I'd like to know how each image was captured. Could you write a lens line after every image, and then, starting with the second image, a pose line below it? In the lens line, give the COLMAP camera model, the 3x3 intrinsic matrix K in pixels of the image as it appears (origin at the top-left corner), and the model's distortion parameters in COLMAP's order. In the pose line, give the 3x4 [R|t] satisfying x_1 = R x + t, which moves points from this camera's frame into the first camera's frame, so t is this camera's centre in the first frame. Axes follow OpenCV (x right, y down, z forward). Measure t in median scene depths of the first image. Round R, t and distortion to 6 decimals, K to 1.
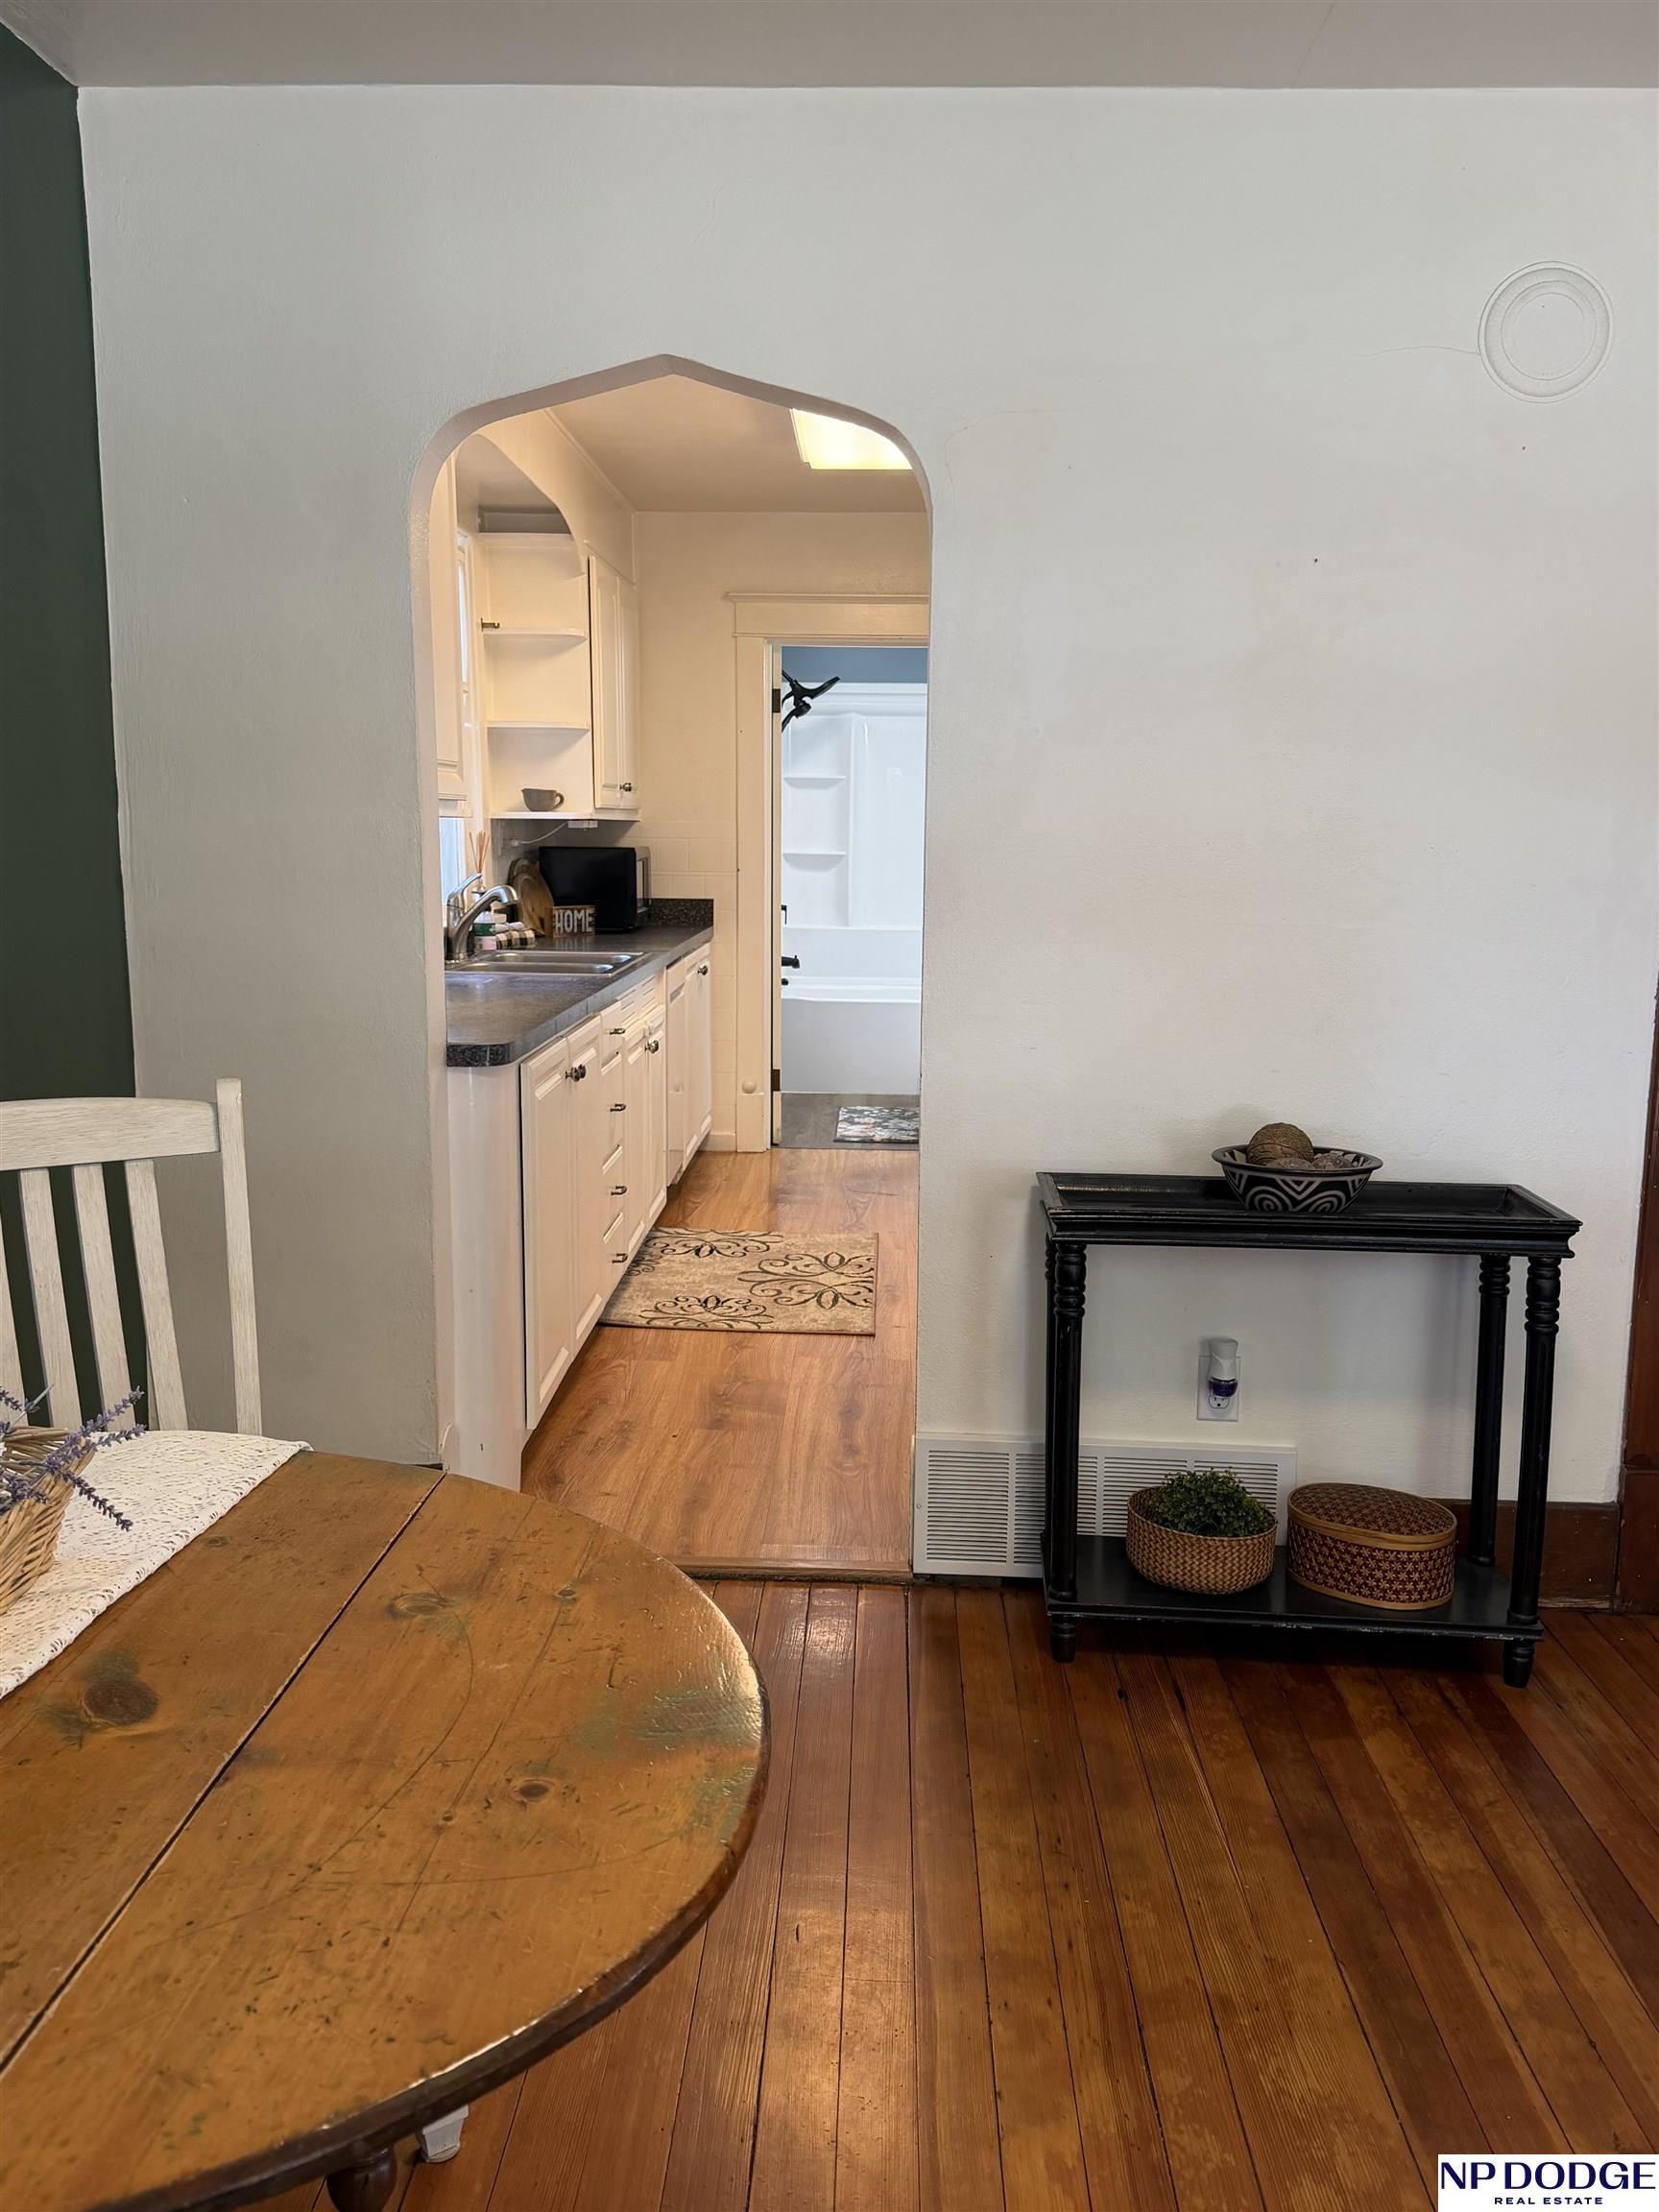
lens RADIAL K [[1860.7, 0, 825.8], [0, 1860.7, 1096.8], [0, 0, 1]] dist [-0.008792, -0.015862]
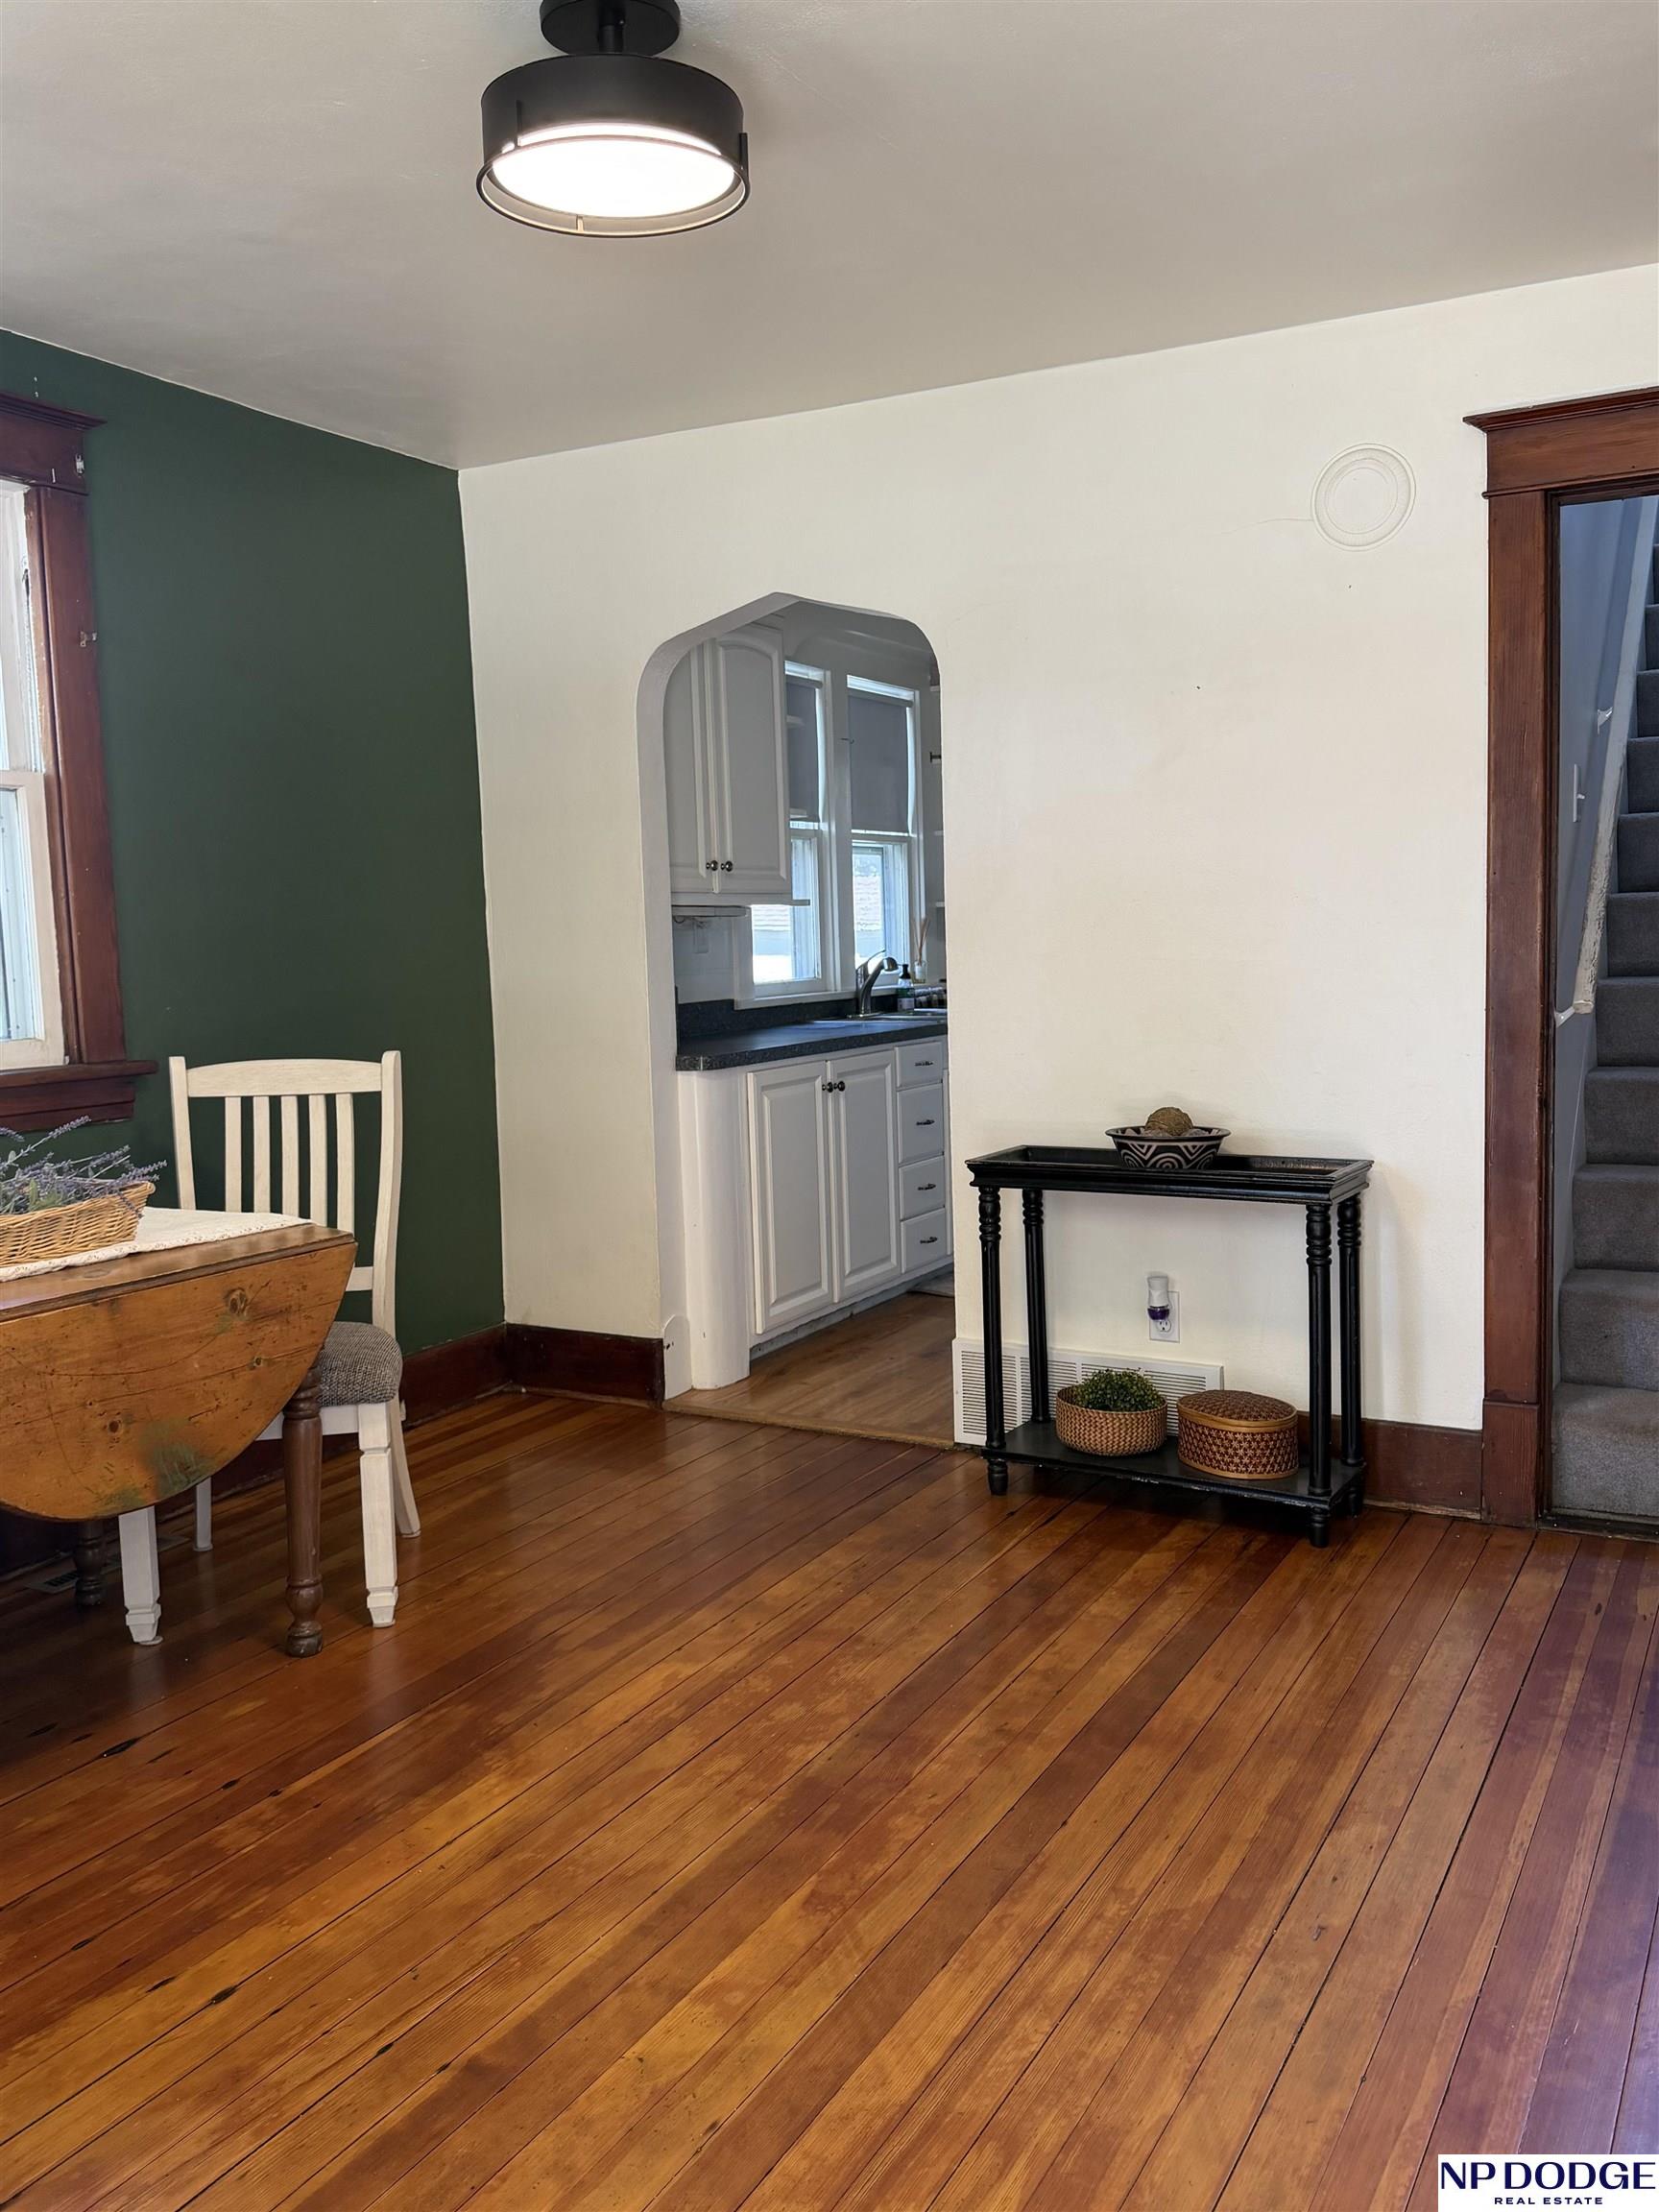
lens RADIAL K [[1860.7, 0, 836.5], [0, 1860.7, 1112.0], [0, 0, 1]] dist [-0.008792, -0.015862]
pose [[0.892164, 0.010432, -0.451591, 0.599307], [-0.031630, 0.998722, -0.039419, 0.073555], [0.450603, 0.049452, 0.891354, -0.278748]]
